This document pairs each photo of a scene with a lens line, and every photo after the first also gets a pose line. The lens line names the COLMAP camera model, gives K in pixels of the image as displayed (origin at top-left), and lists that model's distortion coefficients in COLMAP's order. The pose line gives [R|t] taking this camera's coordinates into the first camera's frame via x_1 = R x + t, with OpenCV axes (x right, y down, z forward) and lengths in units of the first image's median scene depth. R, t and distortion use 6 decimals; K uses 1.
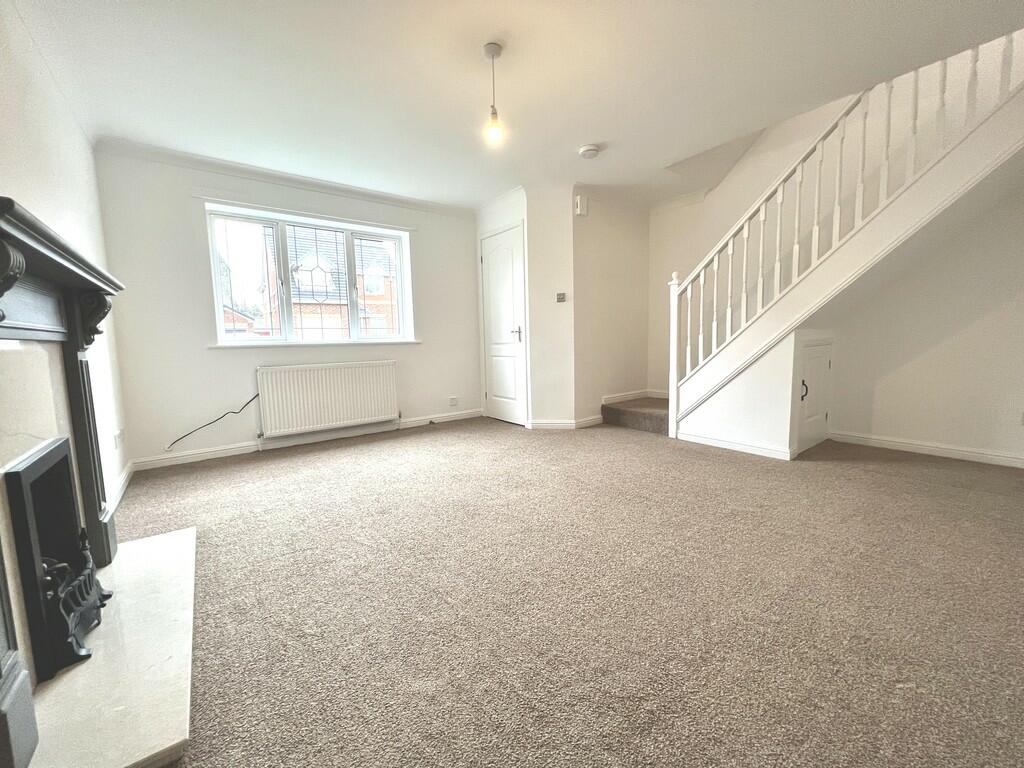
lens RADIAL K [[408.4, 0, 507.7], [0, 408.4, 384.7], [0, 0, 1]] dist [0.000209, 0.000408]
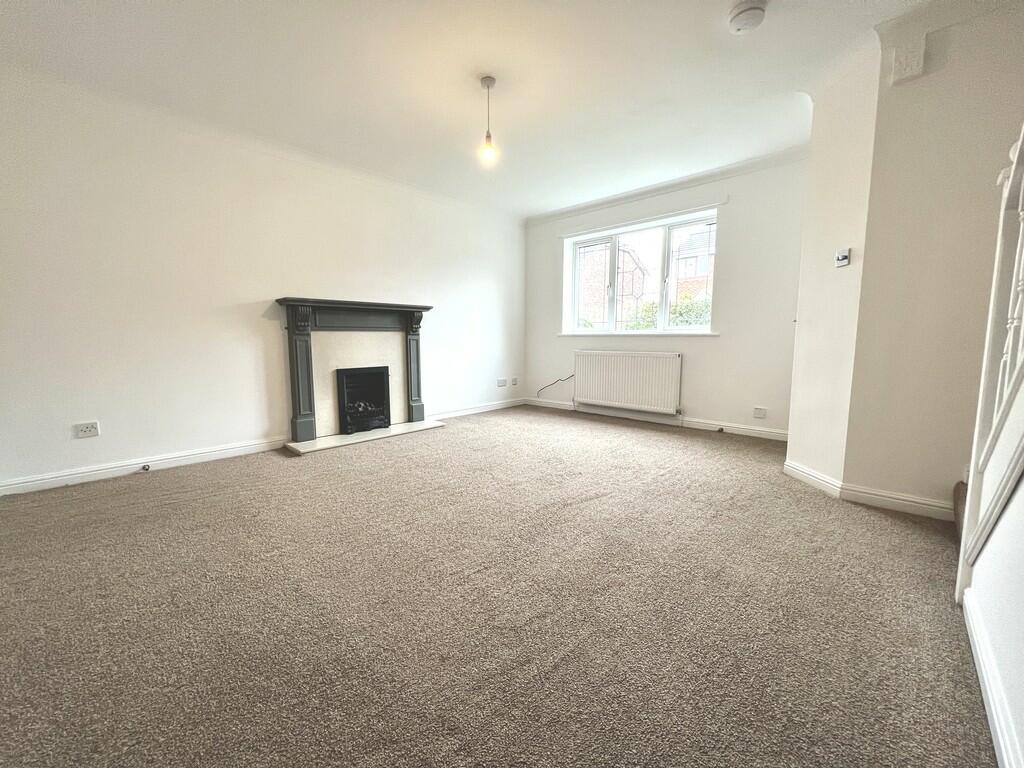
lens RADIAL K [[408.4, 0, 510.7], [0, 408.4, 384.8], [0, 0, 1]] dist [0.000209, 0.000408]
pose [[0.165067, 0.136879, -0.976738, 0.656624], [-0.108738, 0.986811, 0.119914, -0.063918], [0.980270, 0.086415, 0.177774, 0.496483]]
